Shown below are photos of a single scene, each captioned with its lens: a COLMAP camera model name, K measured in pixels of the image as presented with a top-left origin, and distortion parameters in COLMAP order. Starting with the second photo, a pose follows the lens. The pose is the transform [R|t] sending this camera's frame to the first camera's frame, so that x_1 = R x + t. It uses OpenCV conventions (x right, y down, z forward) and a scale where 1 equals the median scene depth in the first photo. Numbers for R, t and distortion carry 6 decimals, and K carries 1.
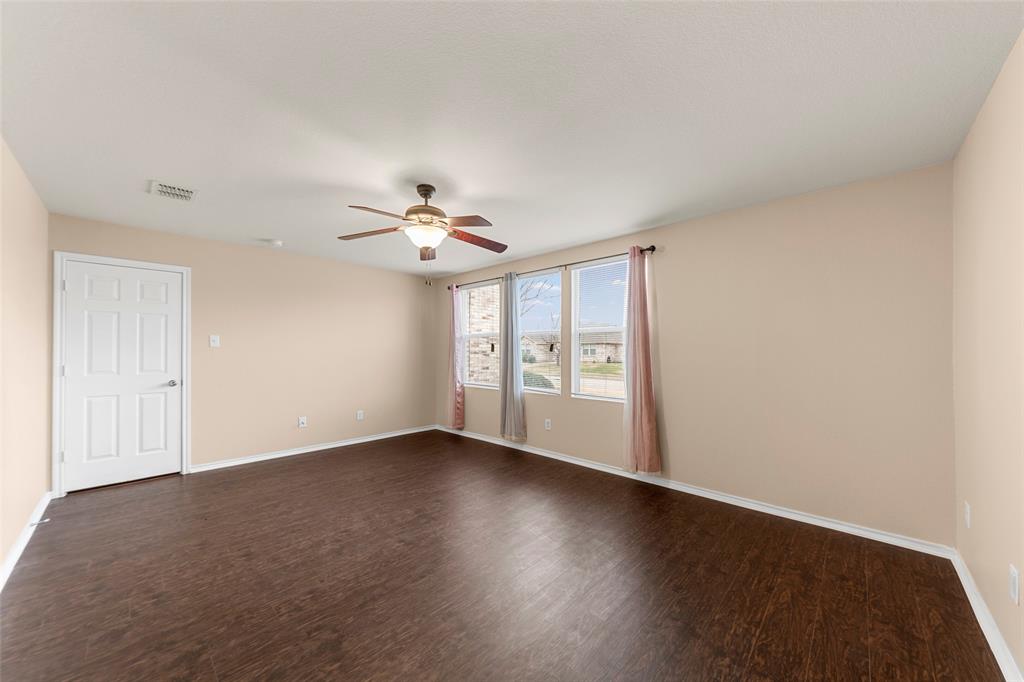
lens RADIAL K [[368.7, 0, 510.6], [0, 368.7, 351.2], [0, 0, 1]] dist [0.000305, 0.000275]
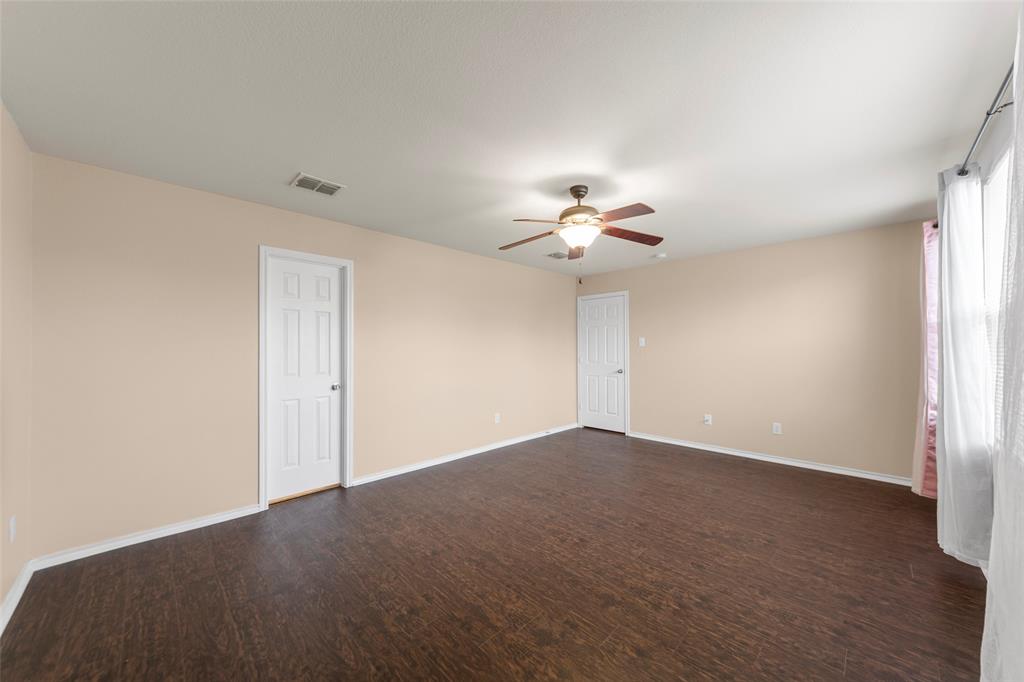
lens RADIAL K [[367.5, 0, 512.0], [0, 367.5, 341.0], [0, 0, 1]] dist [-0.008381, 0.000023]
pose [[-0.023522, -0.023546, -0.999446, 0.699401], [-0.000471, 0.999723, -0.023541, 0.001414], [0.999723, -0.000083, -0.023526, 0.746996]]
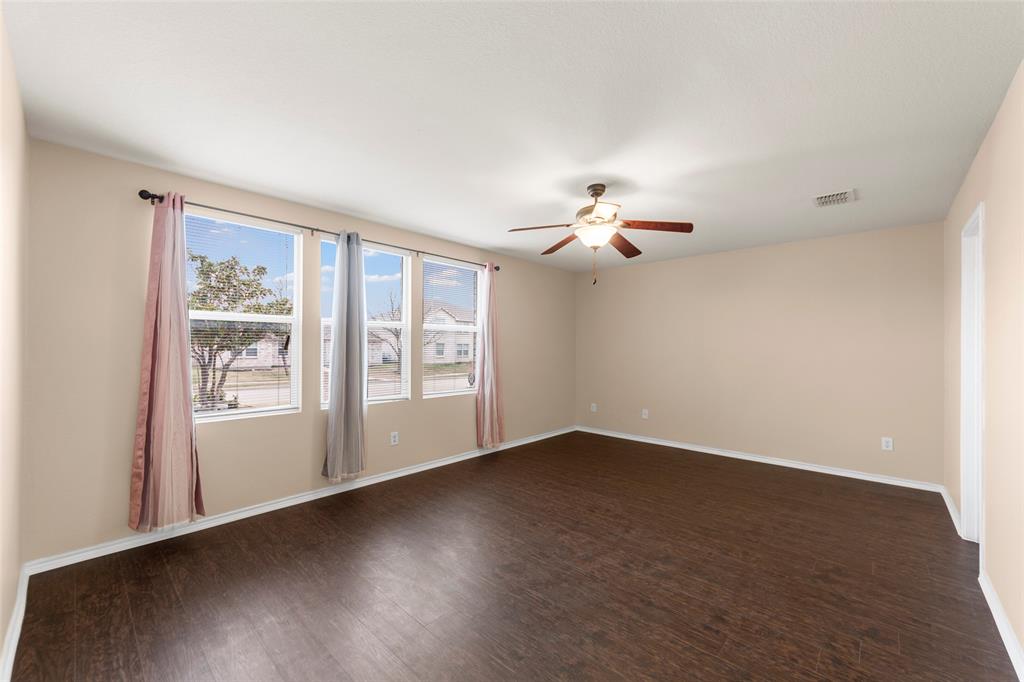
lens RADIAL K [[406.7, 0, 519.8], [0, 406.7, 345.1], [0, 0, 1]] dist [0.008071, -0.006542]
pose [[-0.035865, 0.006472, 0.999336, -1.187892], [-0.002645, 0.999975, -0.006571, -0.002250], [-0.999353, -0.002879, -0.035847, 1.111544]]
